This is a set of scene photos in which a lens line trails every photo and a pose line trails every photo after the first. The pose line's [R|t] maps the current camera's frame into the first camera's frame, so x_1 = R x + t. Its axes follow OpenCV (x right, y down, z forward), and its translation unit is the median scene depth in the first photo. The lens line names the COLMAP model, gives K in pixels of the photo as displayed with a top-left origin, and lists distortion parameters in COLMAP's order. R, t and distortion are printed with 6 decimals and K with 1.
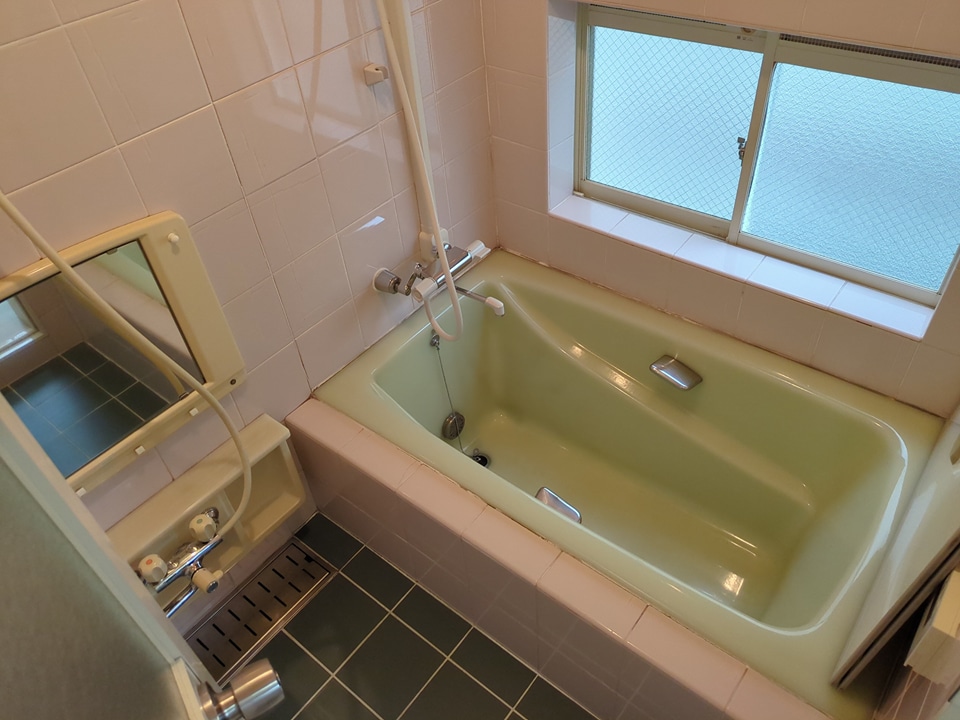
lens RADIAL K [[716.1, 0, 478.5], [0, 716.1, 355.3], [0, 0, 1]] dist [0.069020, -0.087063]
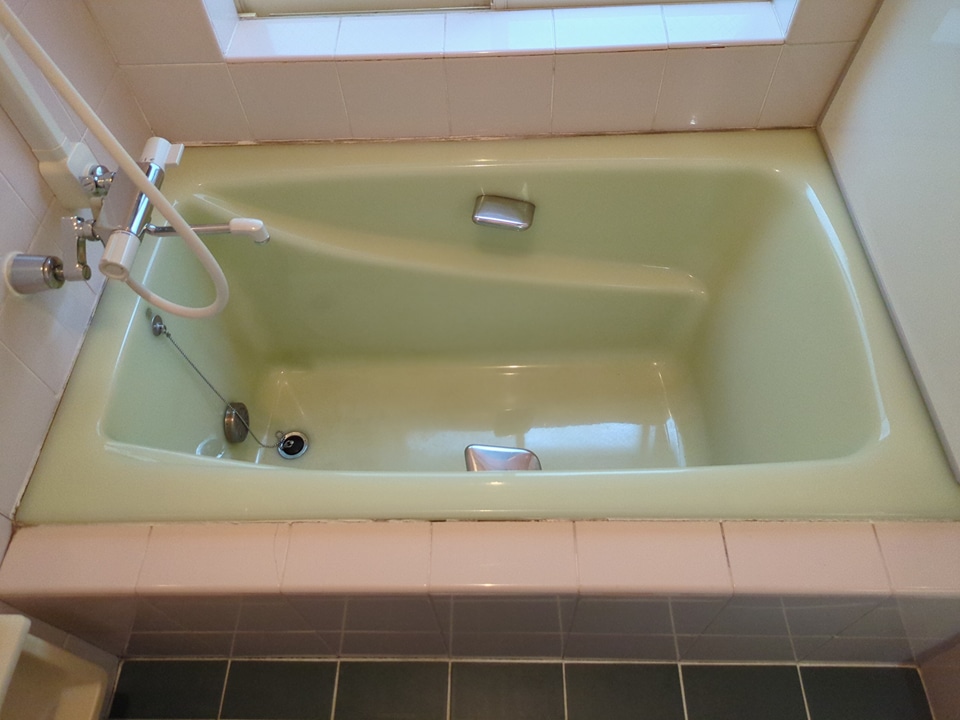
lens RADIAL K [[716.1, 0, 478.5], [0, 716.1, 355.3], [0, 0, 1]] dist [0.069020, -0.087063]
pose [[0.786624, -0.486639, 0.380006, -0.101312], [0.406265, 0.871407, 0.274951, -0.062567], [-0.464942, -0.061899, 0.883175, 0.357631]]
